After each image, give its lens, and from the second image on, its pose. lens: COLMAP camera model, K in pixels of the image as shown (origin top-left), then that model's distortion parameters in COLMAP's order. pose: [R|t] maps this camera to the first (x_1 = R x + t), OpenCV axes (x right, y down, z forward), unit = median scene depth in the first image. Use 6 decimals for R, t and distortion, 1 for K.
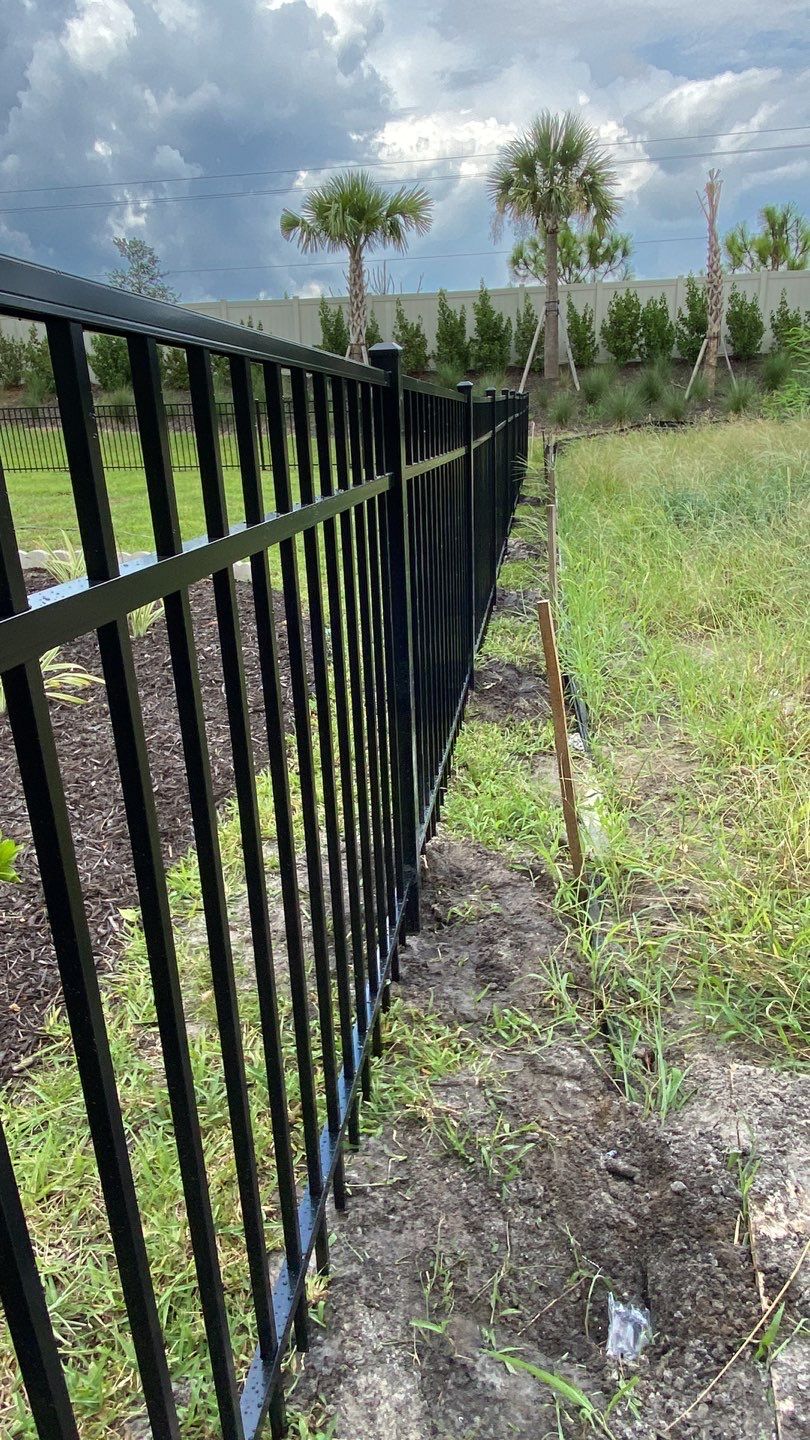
lens RADIAL K [[913.9, 0, 405.0], [0, 913.9, 720.0], [0, 0, 1]] dist [0.055655, -0.063961]
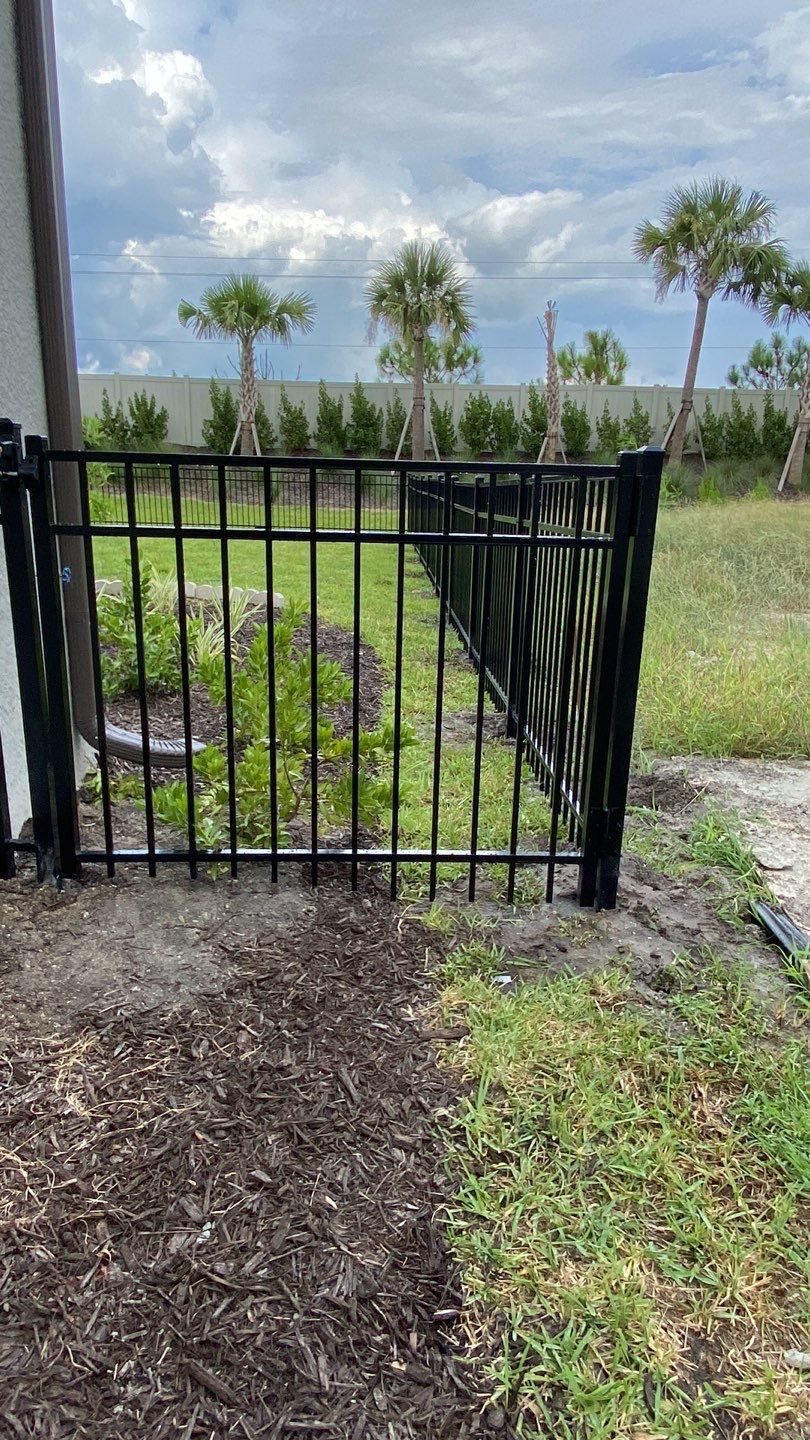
lens RADIAL K [[913.9, 0, 405.0], [0, 913.9, 720.0], [0, 0, 1]] dist [0.055655, -0.063961]
pose [[0.983275, 0.003006, 0.182105, -0.066469], [0.010150, 0.997406, -0.071264, 0.033251], [-0.181847, 0.071921, 0.980693, -0.101309]]
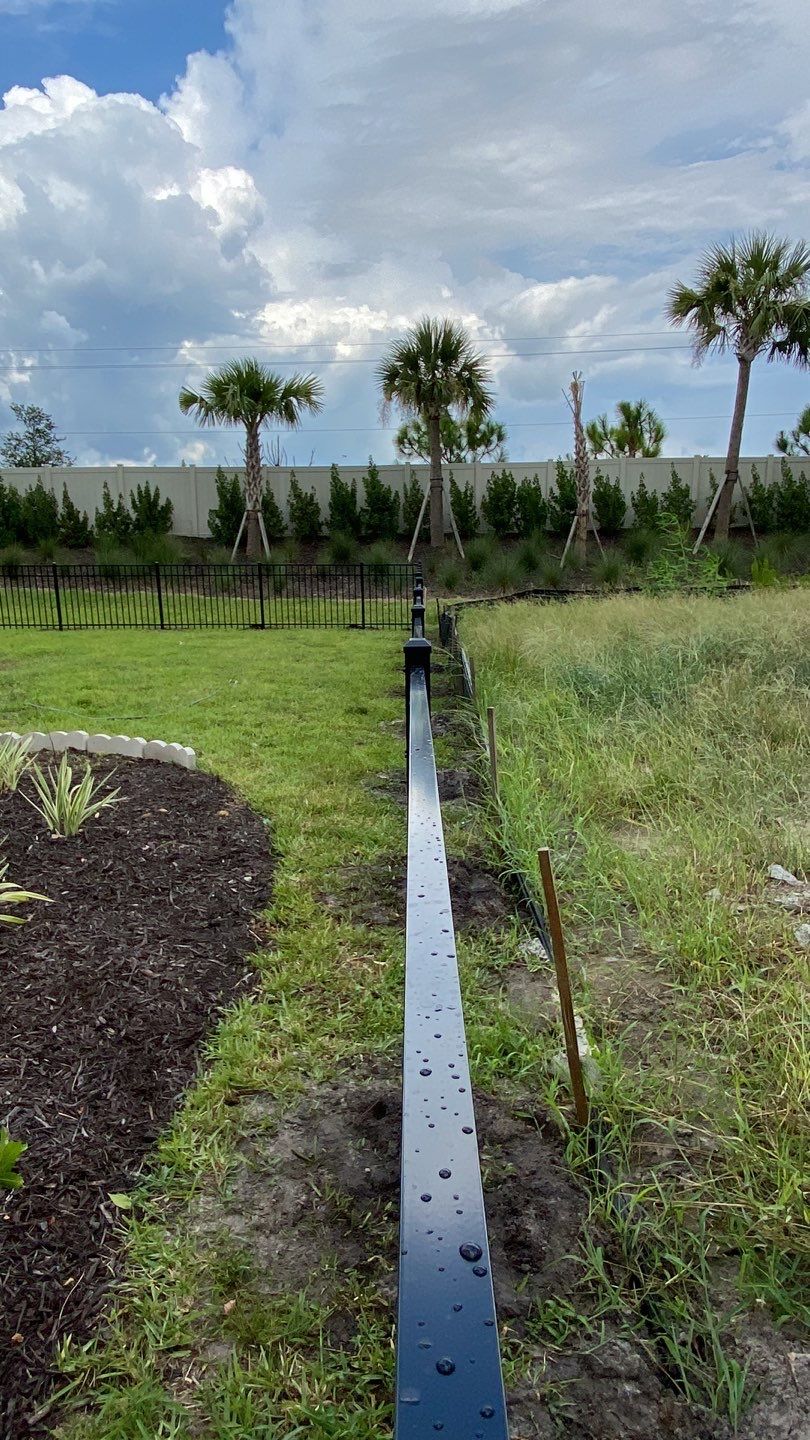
lens RADIAL K [[913.9, 0, 405.0], [0, 913.9, 720.0], [0, 0, 1]] dist [0.055655, -0.063961]
pose [[0.991790, -0.004609, 0.127794, -0.015328], [0.024037, 0.988256, -0.150907, -0.013726], [-0.125597, 0.152740, 0.980253, -0.002714]]
